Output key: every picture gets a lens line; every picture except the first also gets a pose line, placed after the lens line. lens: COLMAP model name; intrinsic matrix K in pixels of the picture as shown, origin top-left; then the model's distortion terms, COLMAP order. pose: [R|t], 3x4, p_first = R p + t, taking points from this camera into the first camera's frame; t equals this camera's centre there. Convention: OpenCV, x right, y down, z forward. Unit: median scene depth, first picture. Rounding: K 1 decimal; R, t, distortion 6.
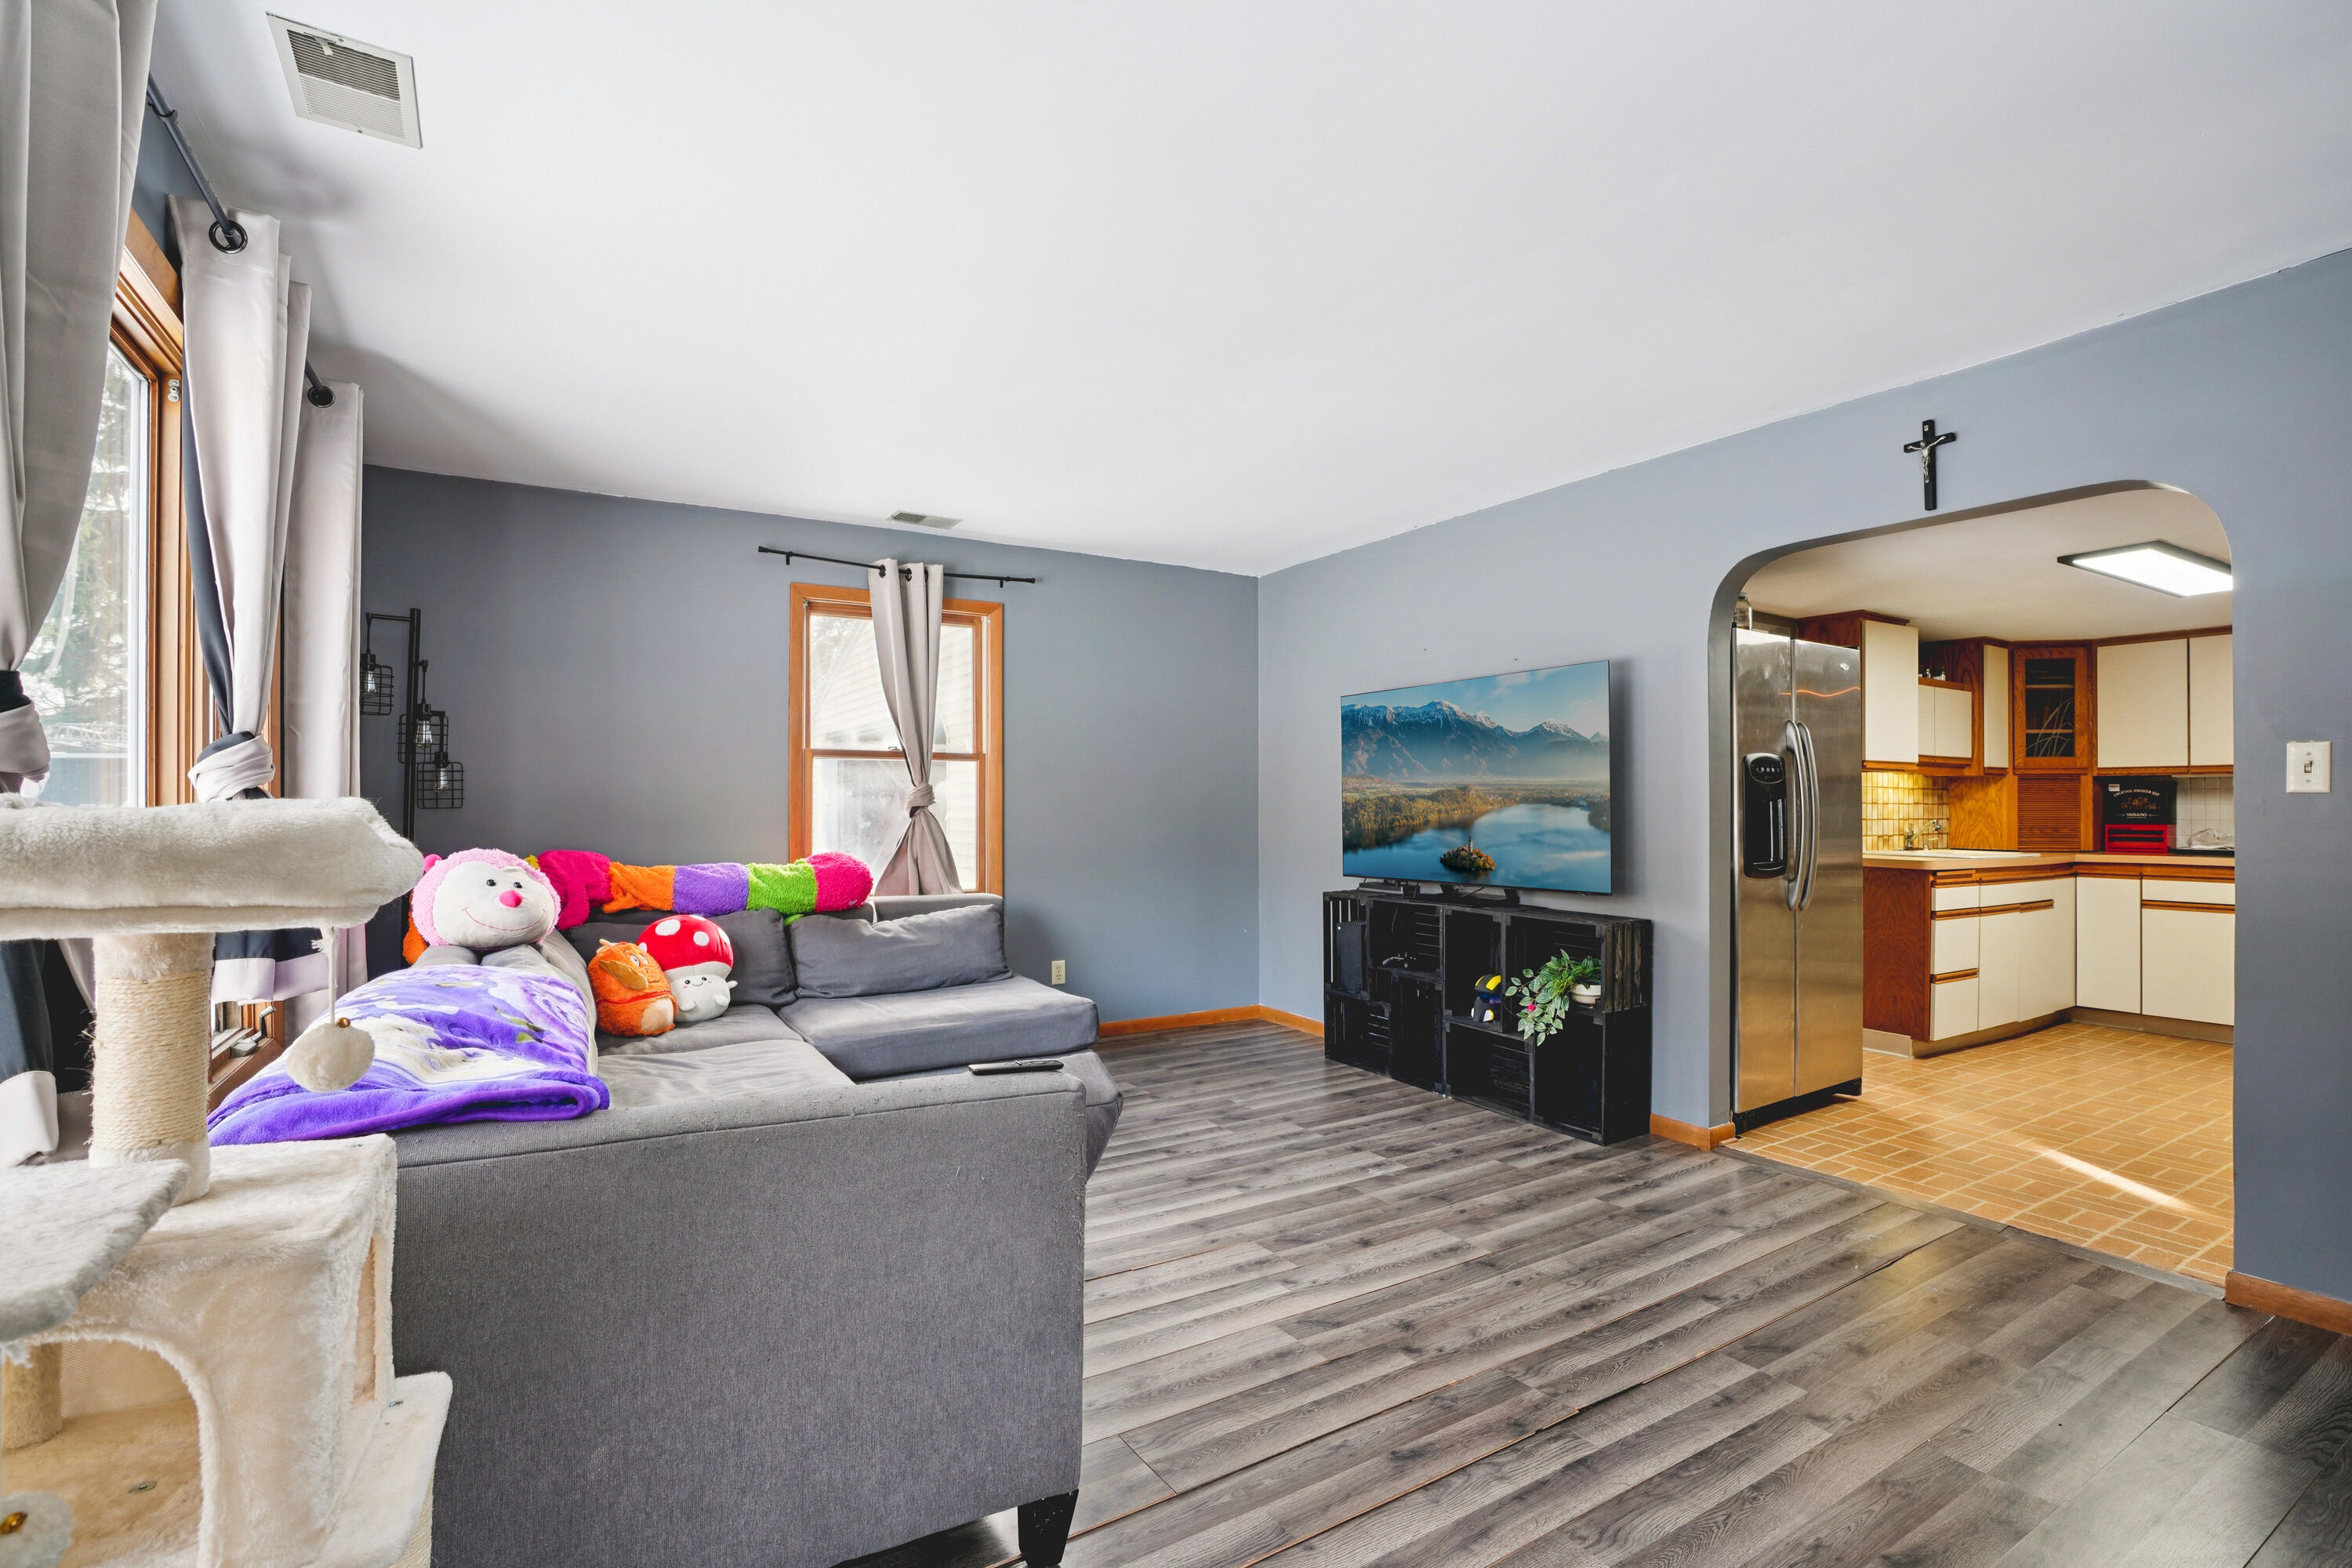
lens RADIAL K [[1078.2, 0, 1168.3], [0, 1078.2, 790.8], [0, 0, 1]] dist [-0.060503, 0.019813]
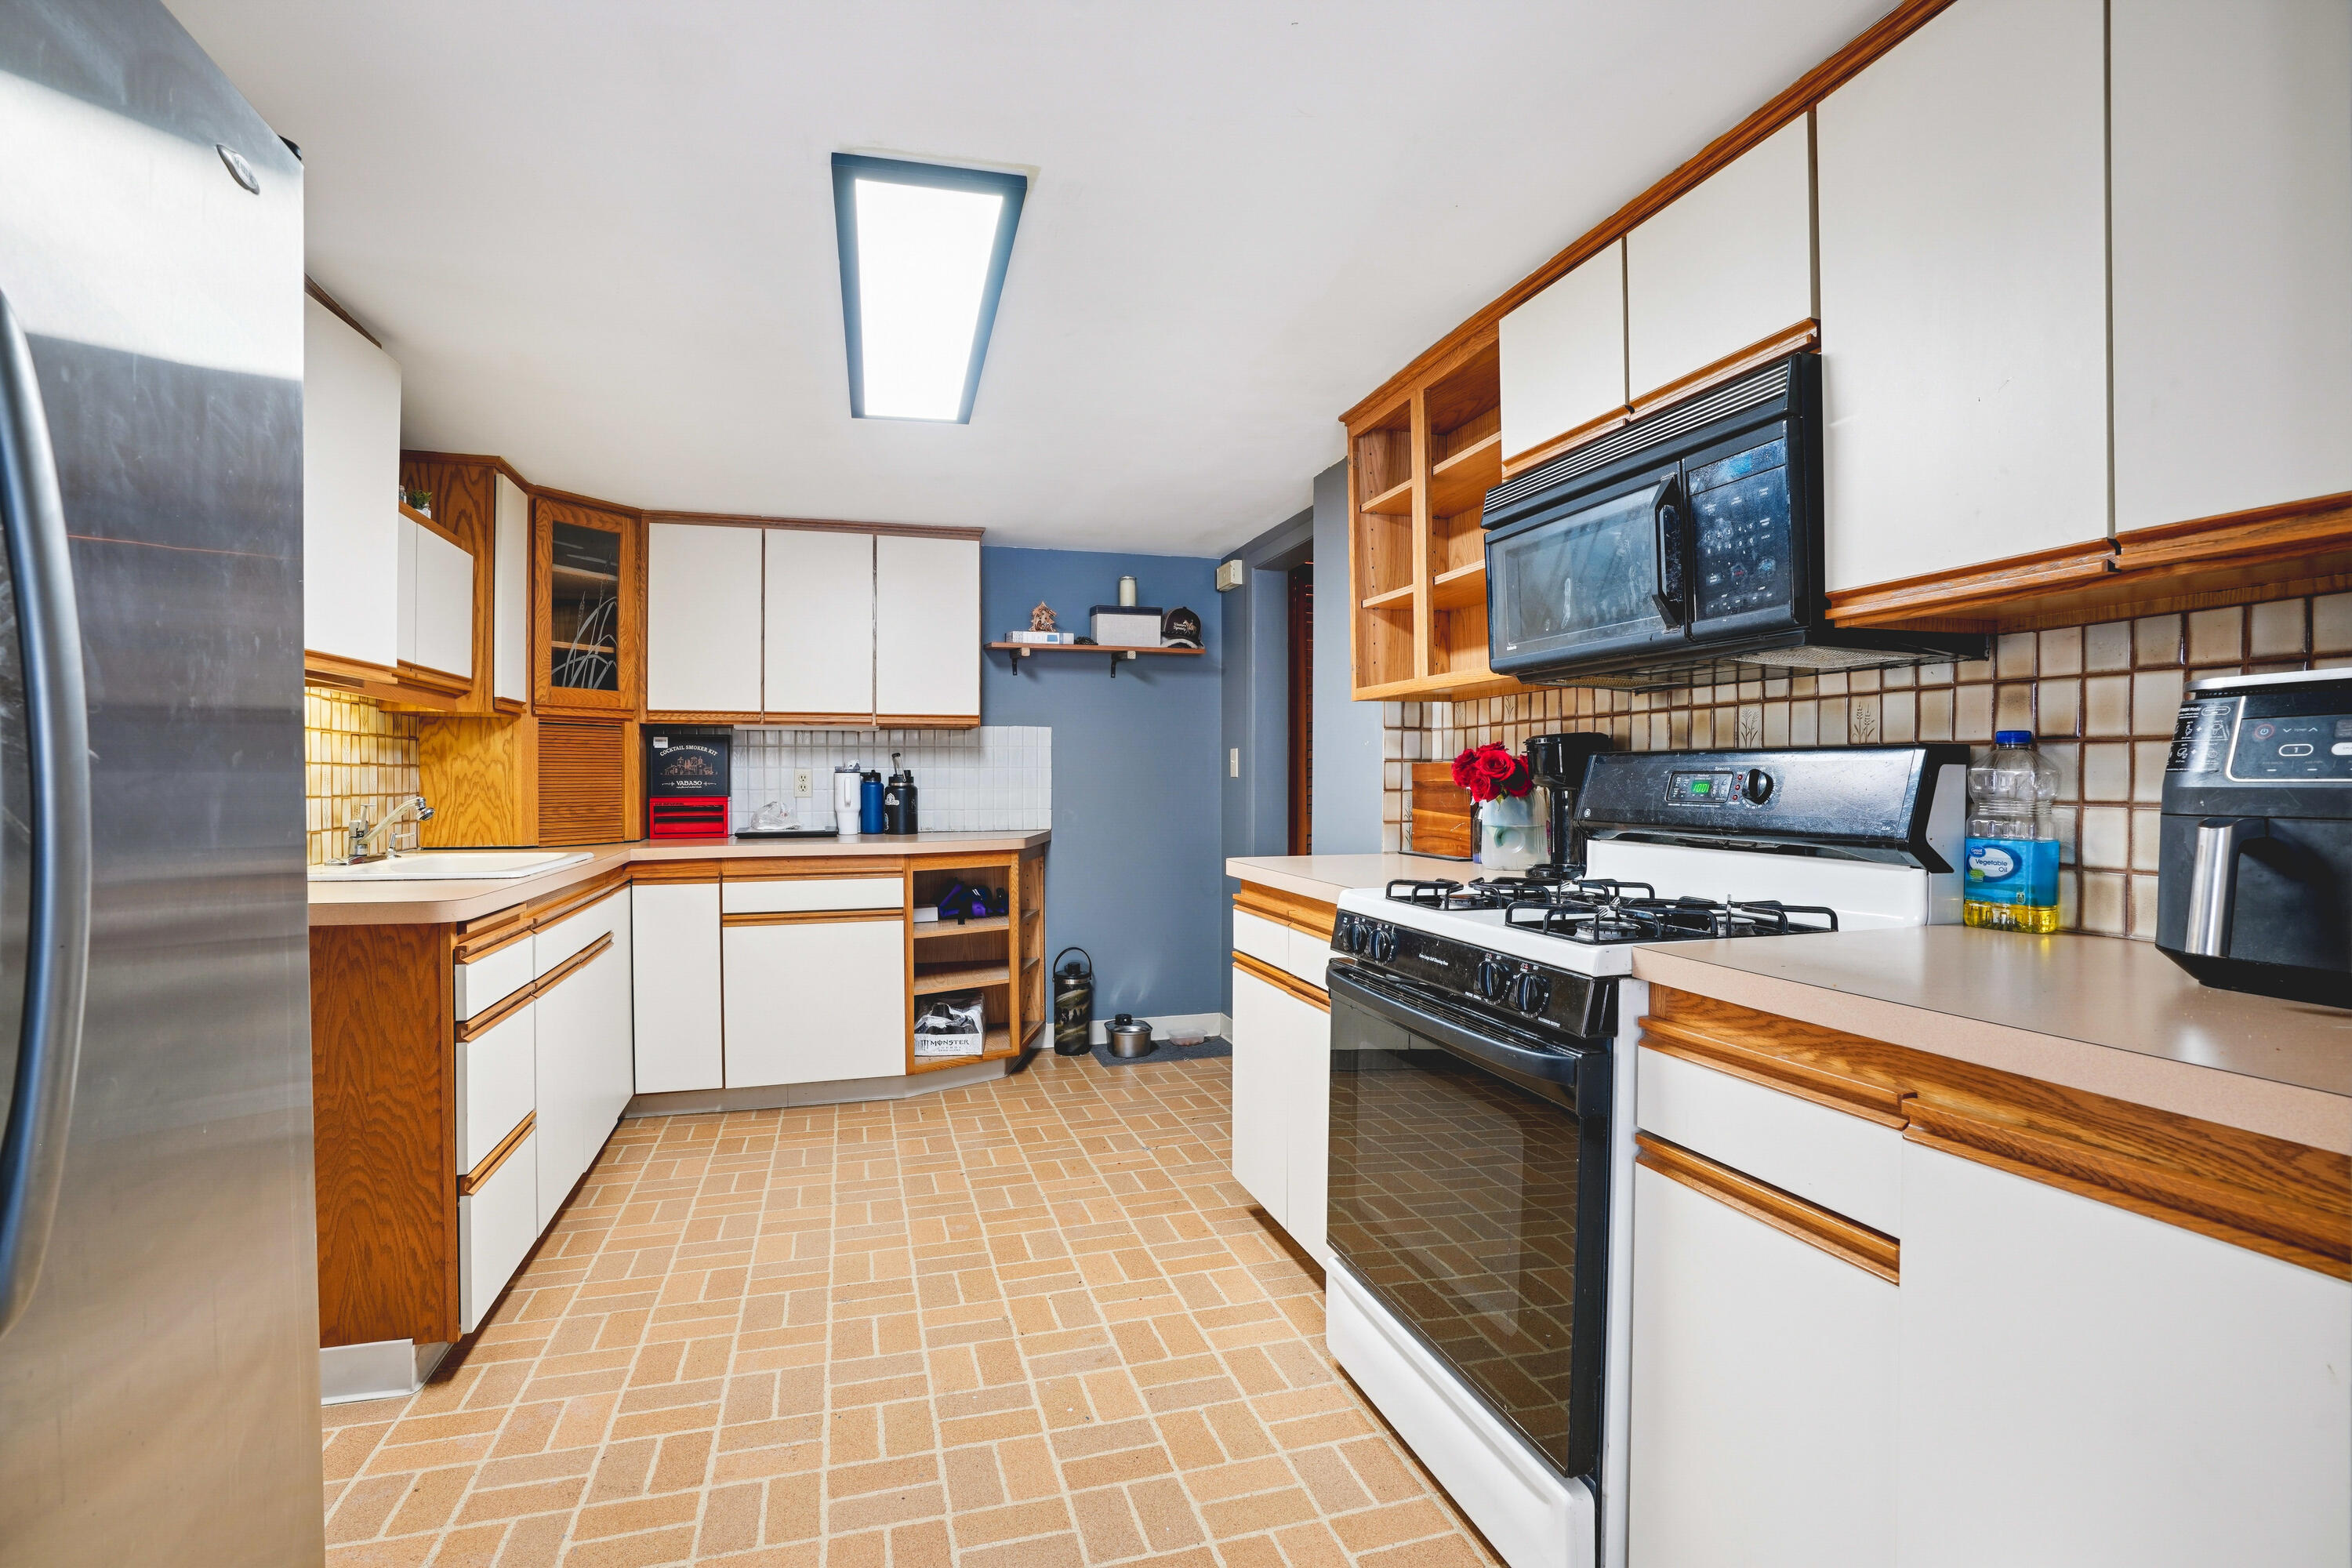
lens RADIAL K [[1078.2, 0, 1141.6], [0, 1078.2, 772.6], [0, 0, 1]] dist [-0.060503, 0.019813]
pose [[0.251259, 0.000894, 0.967919, 0.335007], [-0.009671, 0.999952, 0.001587, 0.012332], [-0.967872, -0.009759, 0.251256, 0.538270]]
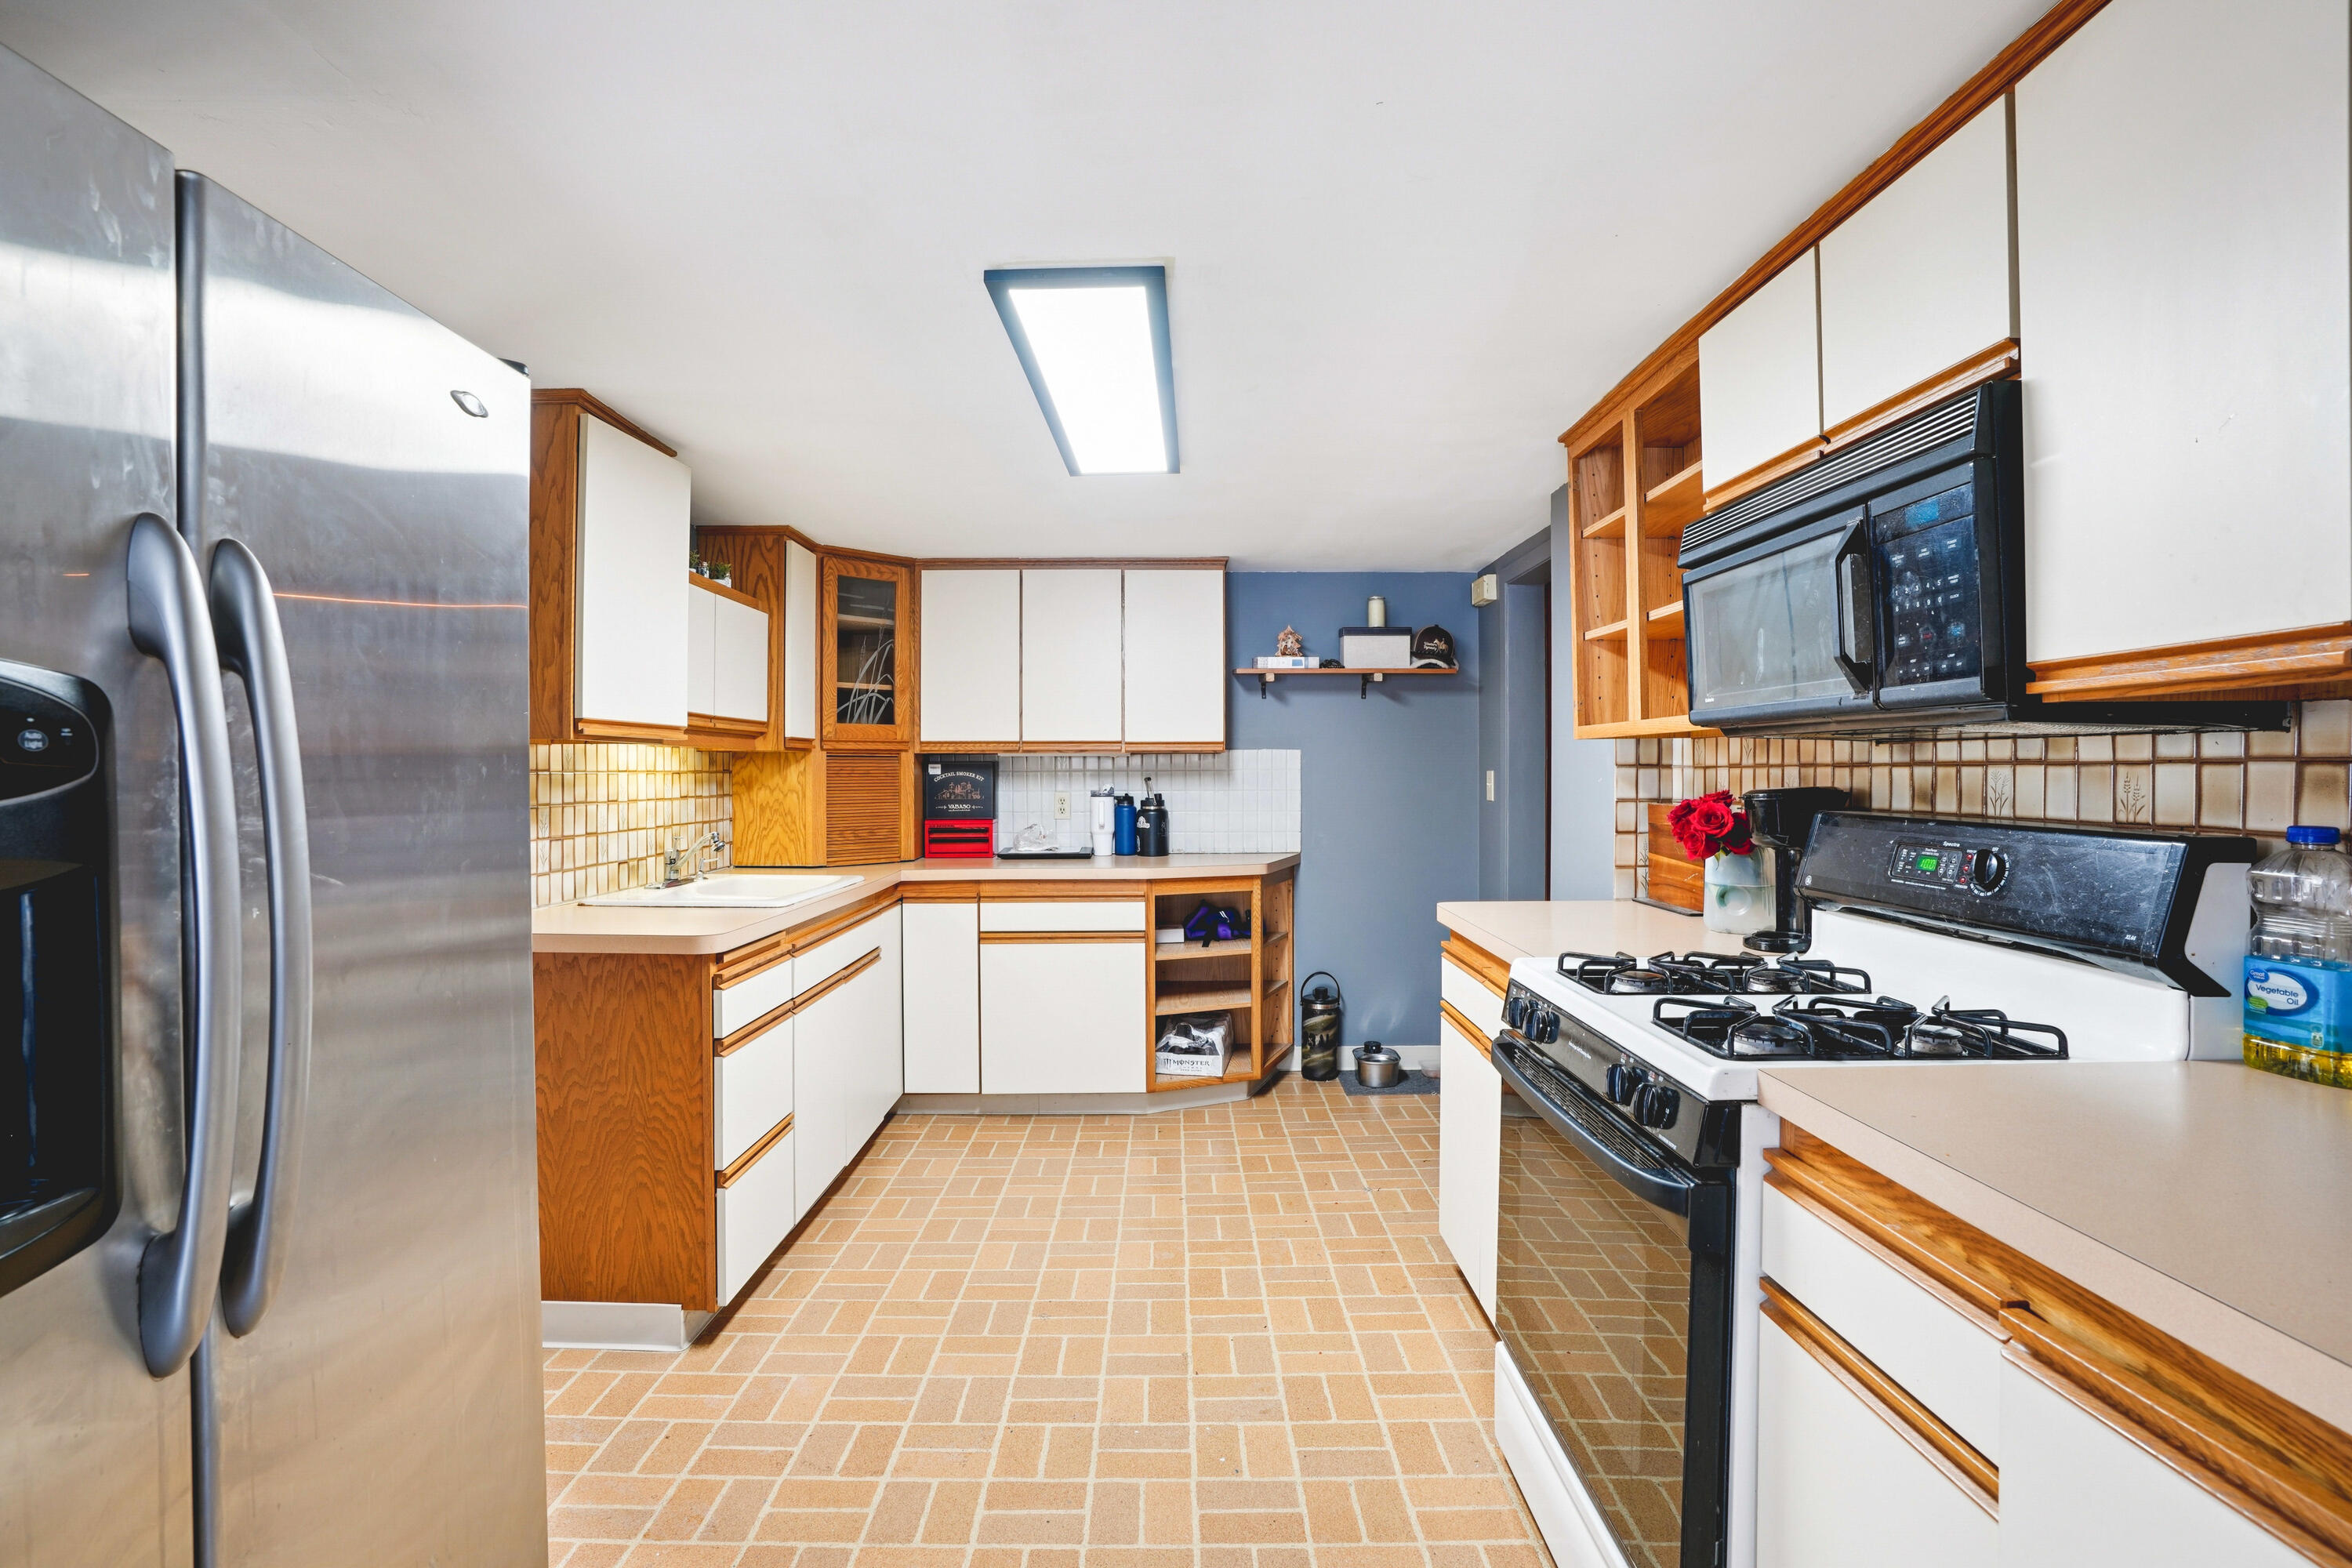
lens RADIAL K [[1078.2, 0, 1160.3], [0, 1078.2, 758.1], [0, 0, 1]] dist [-0.060503, 0.019813]
pose [[0.508071, 0.004231, 0.861305, 0.348577], [-0.005690, 0.999983, -0.001555, -0.010664], [-0.861296, -0.004111, 0.508086, 0.488841]]
